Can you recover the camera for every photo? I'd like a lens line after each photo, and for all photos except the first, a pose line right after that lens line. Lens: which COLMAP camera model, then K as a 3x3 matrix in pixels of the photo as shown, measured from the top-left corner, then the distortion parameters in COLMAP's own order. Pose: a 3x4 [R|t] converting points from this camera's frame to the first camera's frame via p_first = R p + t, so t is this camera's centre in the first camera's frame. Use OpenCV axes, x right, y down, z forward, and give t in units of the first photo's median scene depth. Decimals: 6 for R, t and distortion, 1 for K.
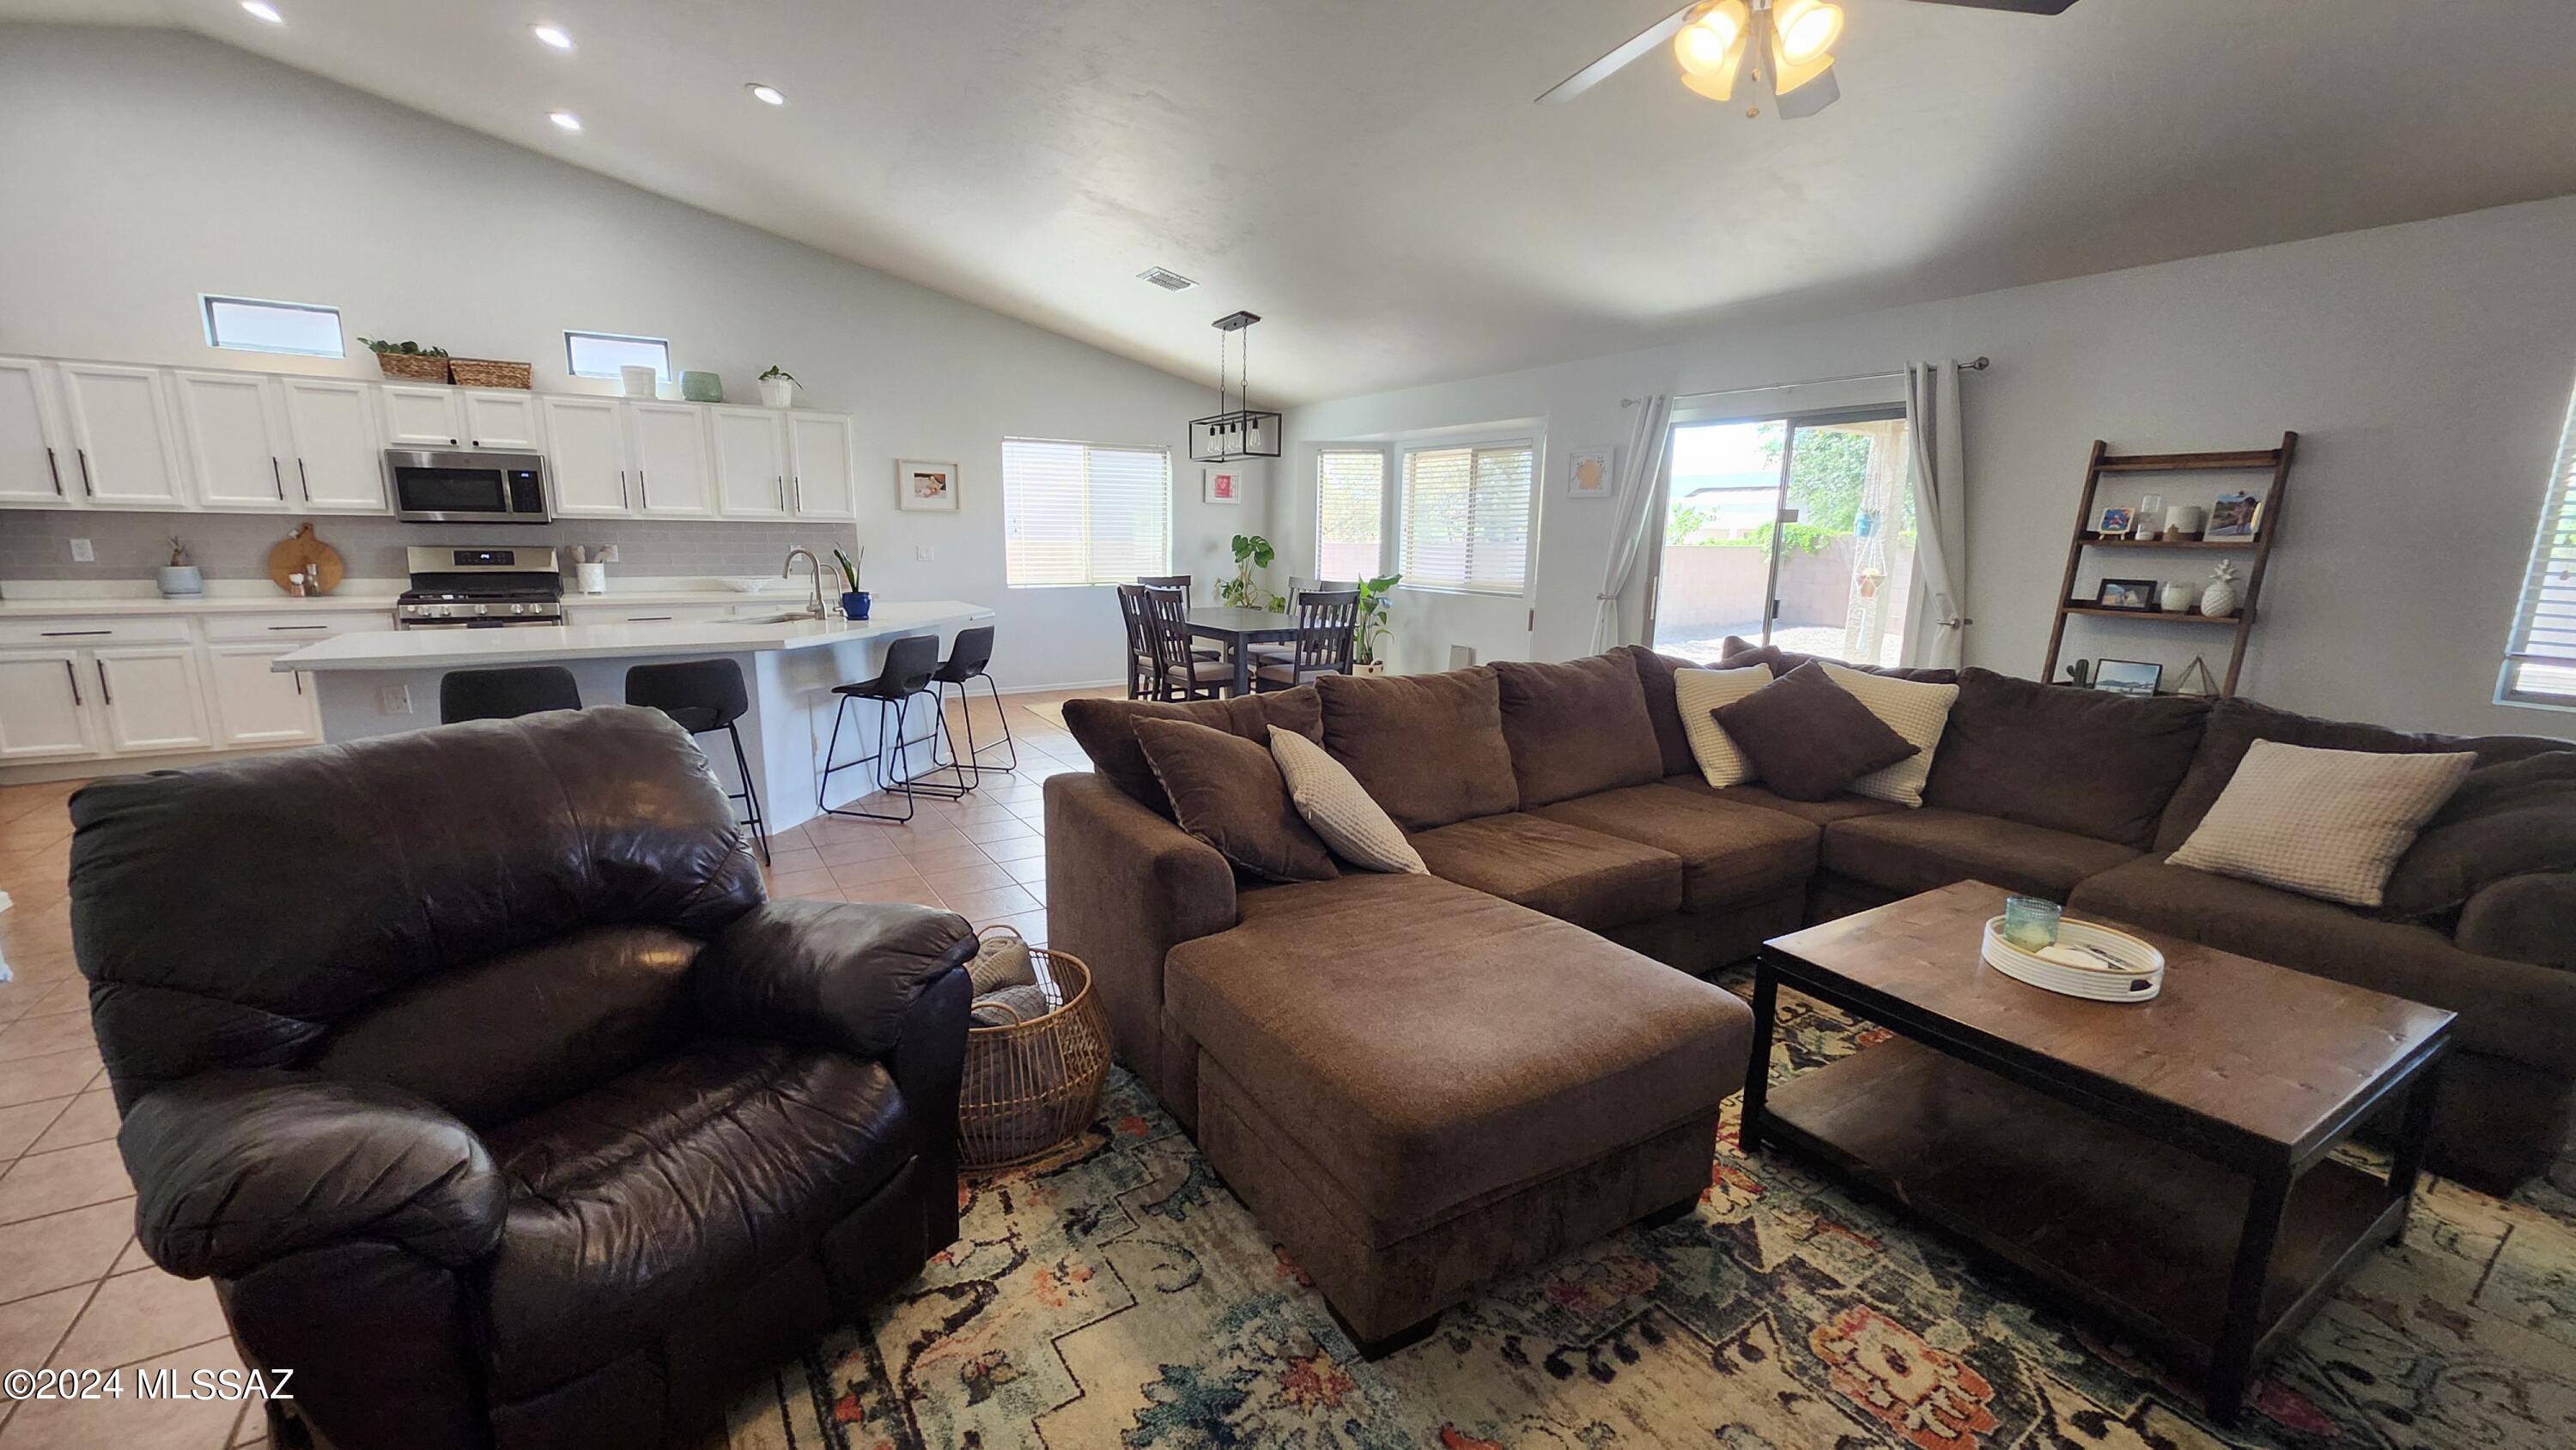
lens RADIAL K [[1017.1, 0, 1275.6], [0, 1017.1, 723.9], [0, 0, 1]] dist [0.004761, -0.001189]
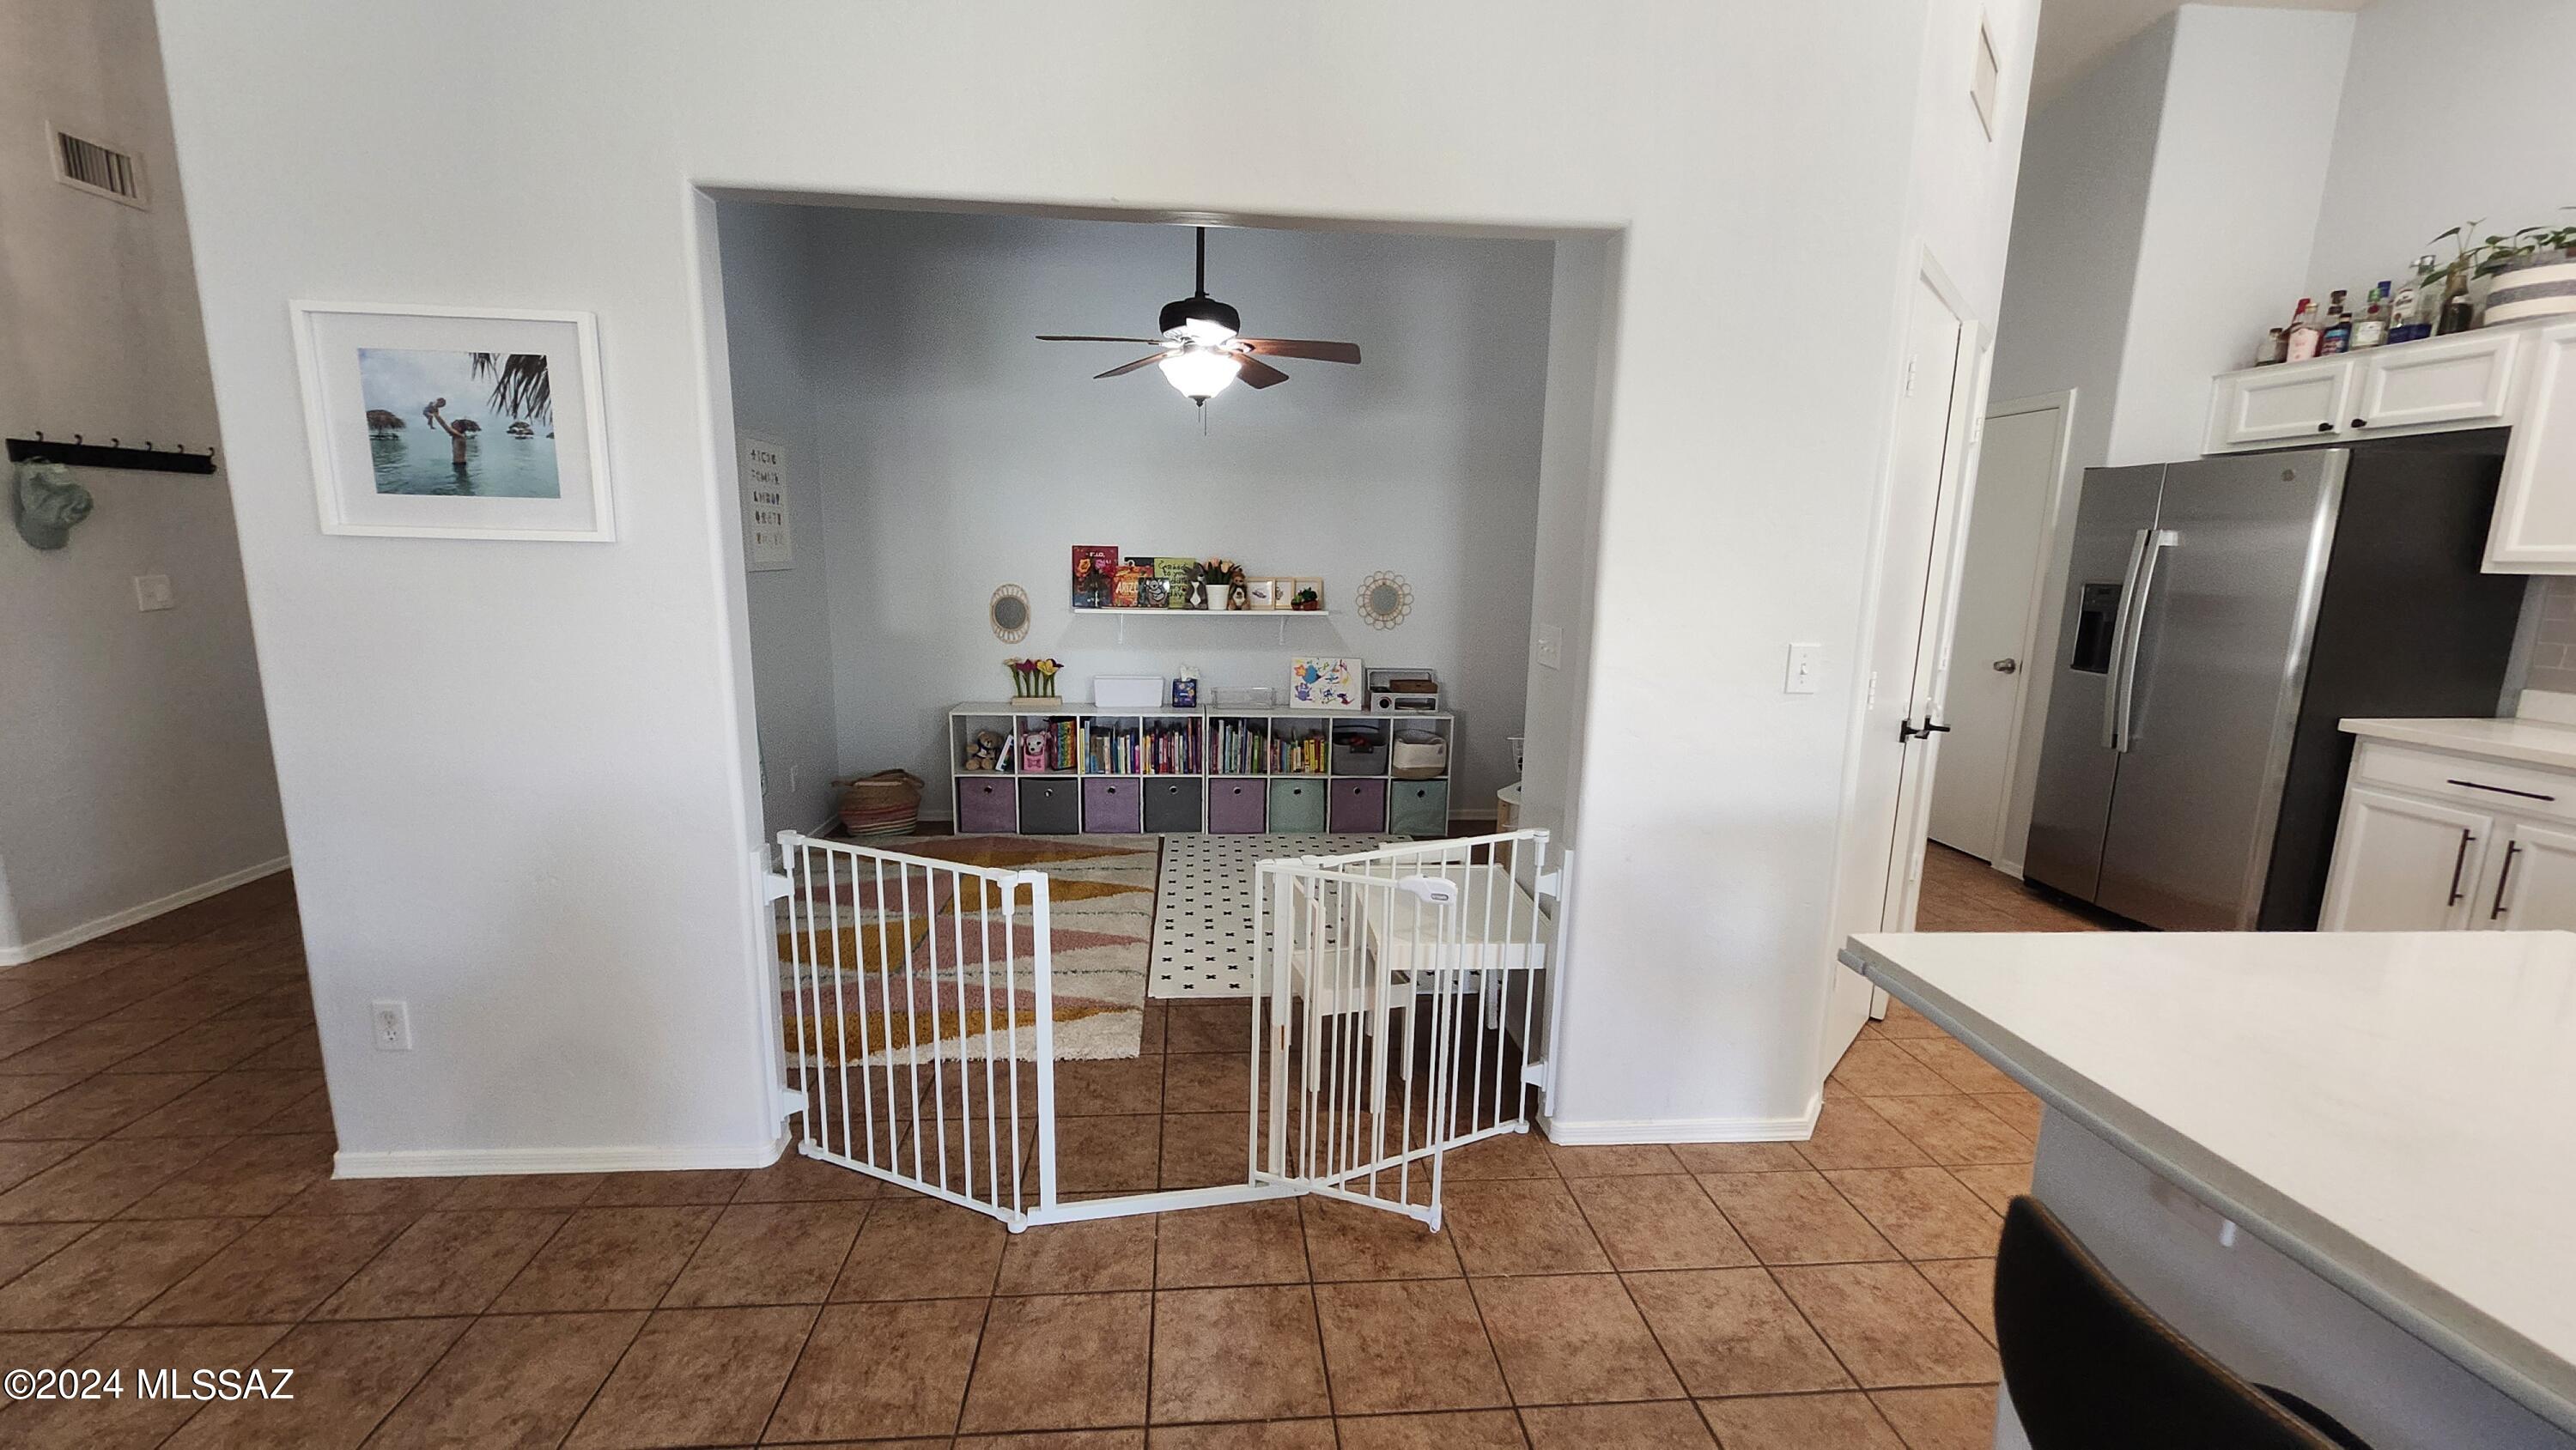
lens RADIAL K [[1017.1, 0, 1262.6], [0, 1017.1, 731.6], [0, 0, 1]] dist [0.004761, -0.001189]
pose [[-0.464864, 0.133933, -0.875194, -0.463660], [-0.192712, 0.949487, 0.247662, -0.163043], [0.864155, 0.283789, -0.415572, 0.812395]]
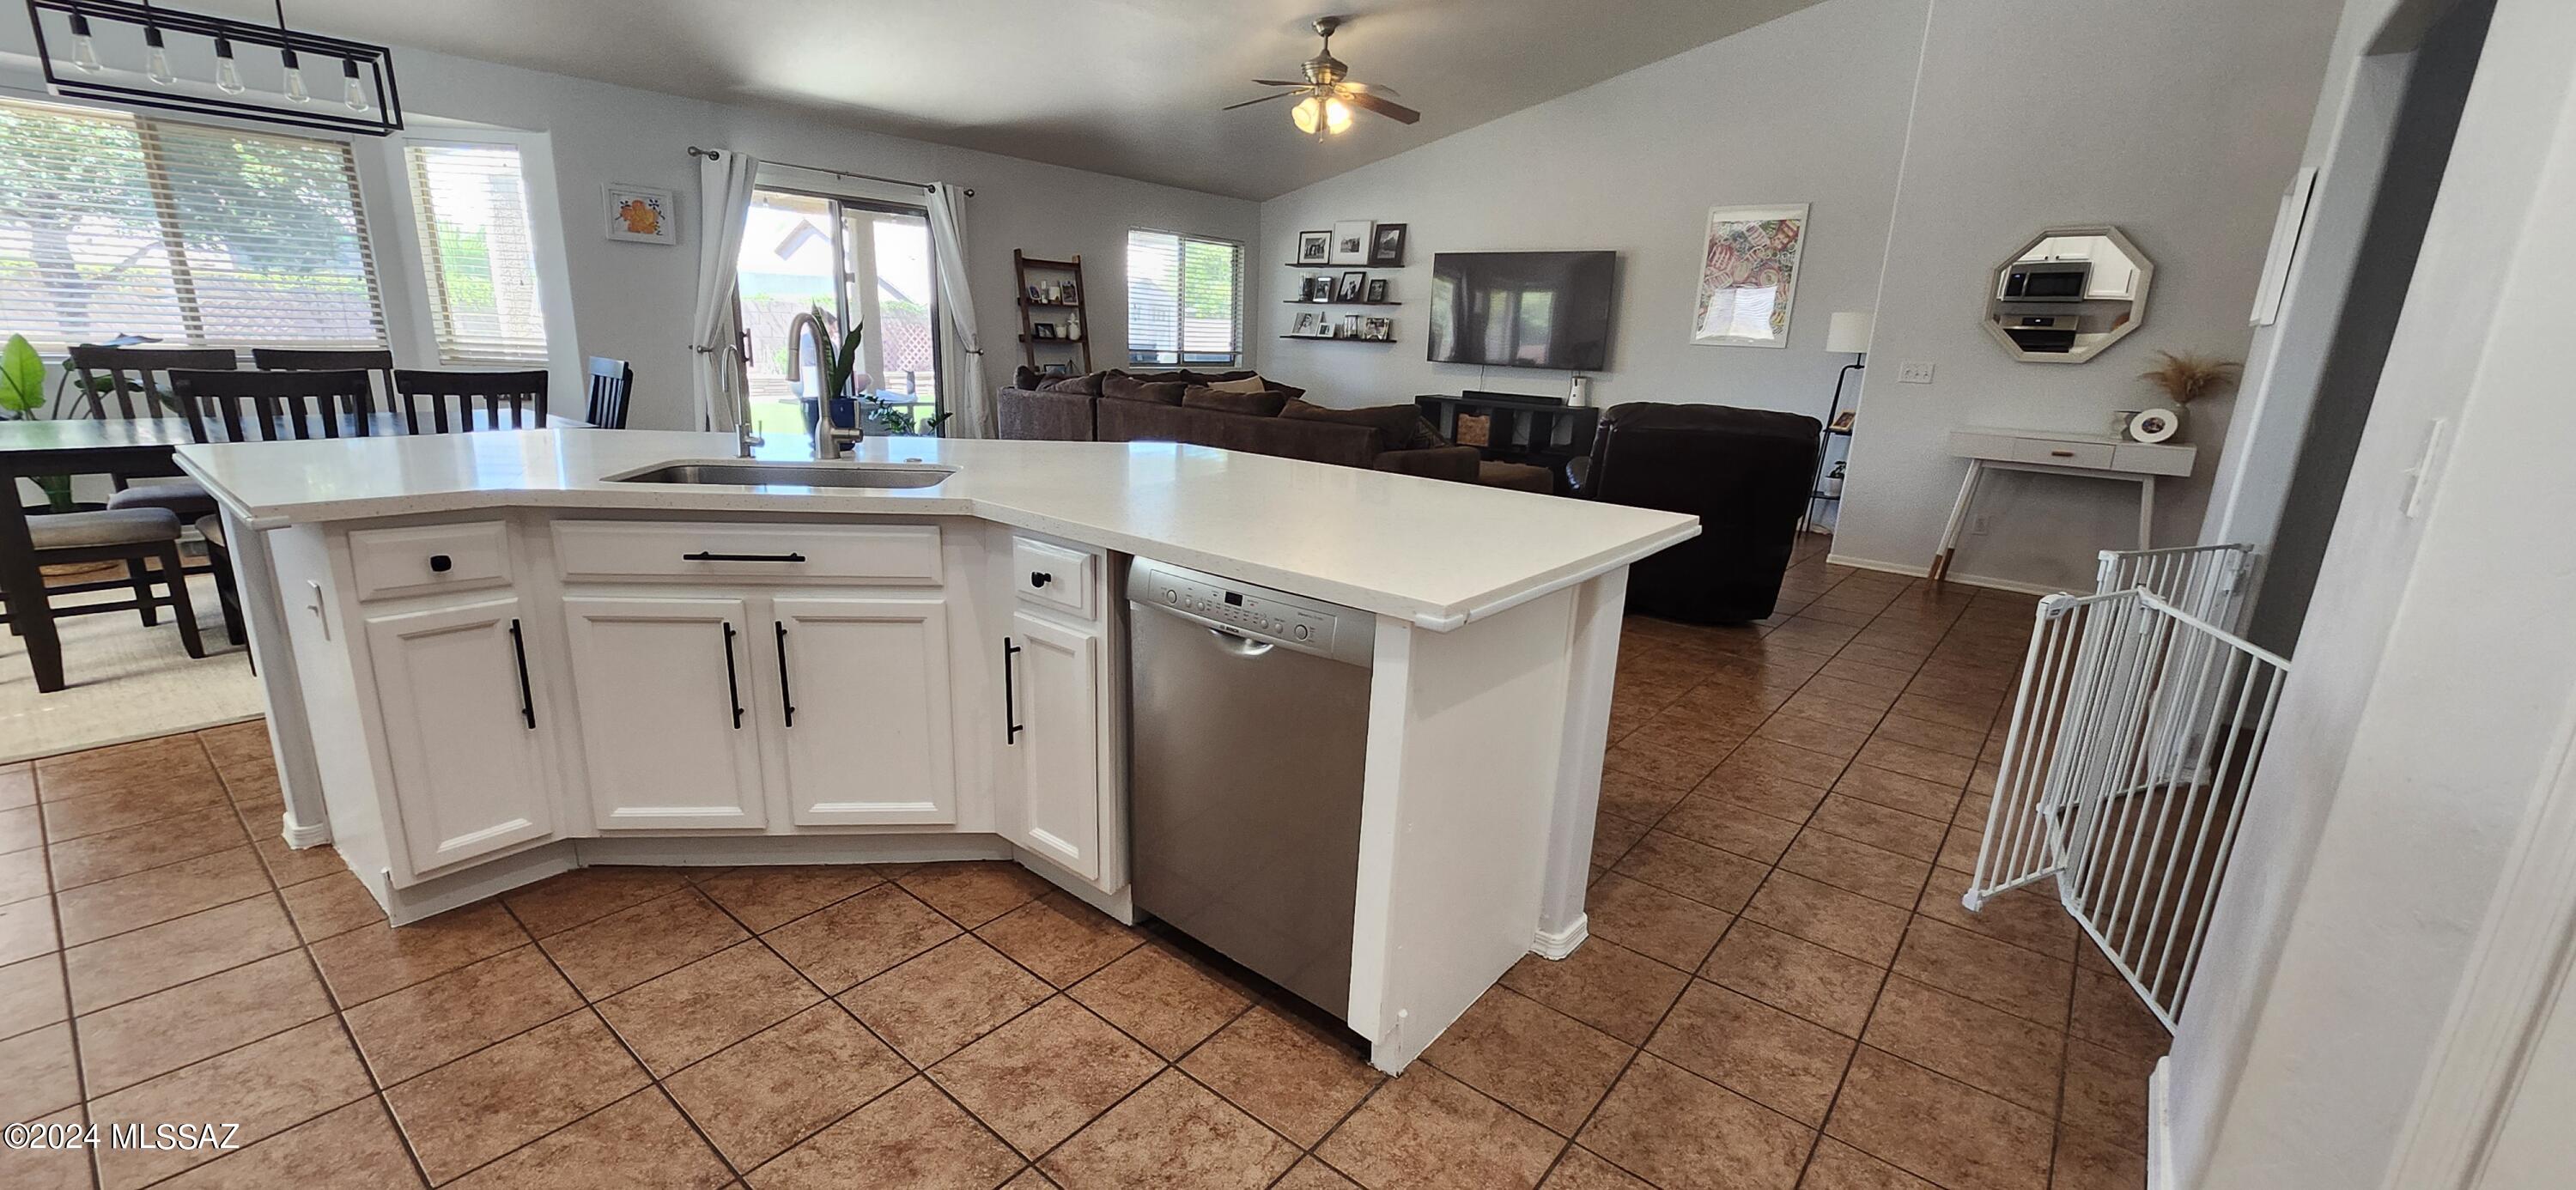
lens RADIAL K [[1036.4, 0, 1275.6], [0, 1036.4, 594.9], [0, 0, 1]] dist [0.001633, -0.000207]
pose [[-0.315242, -0.259331, 0.912891, -1.295098], [0.139727, 0.938772, 0.314934, -0.219386], [-0.938669, 0.226836, -0.259705, 1.229441]]
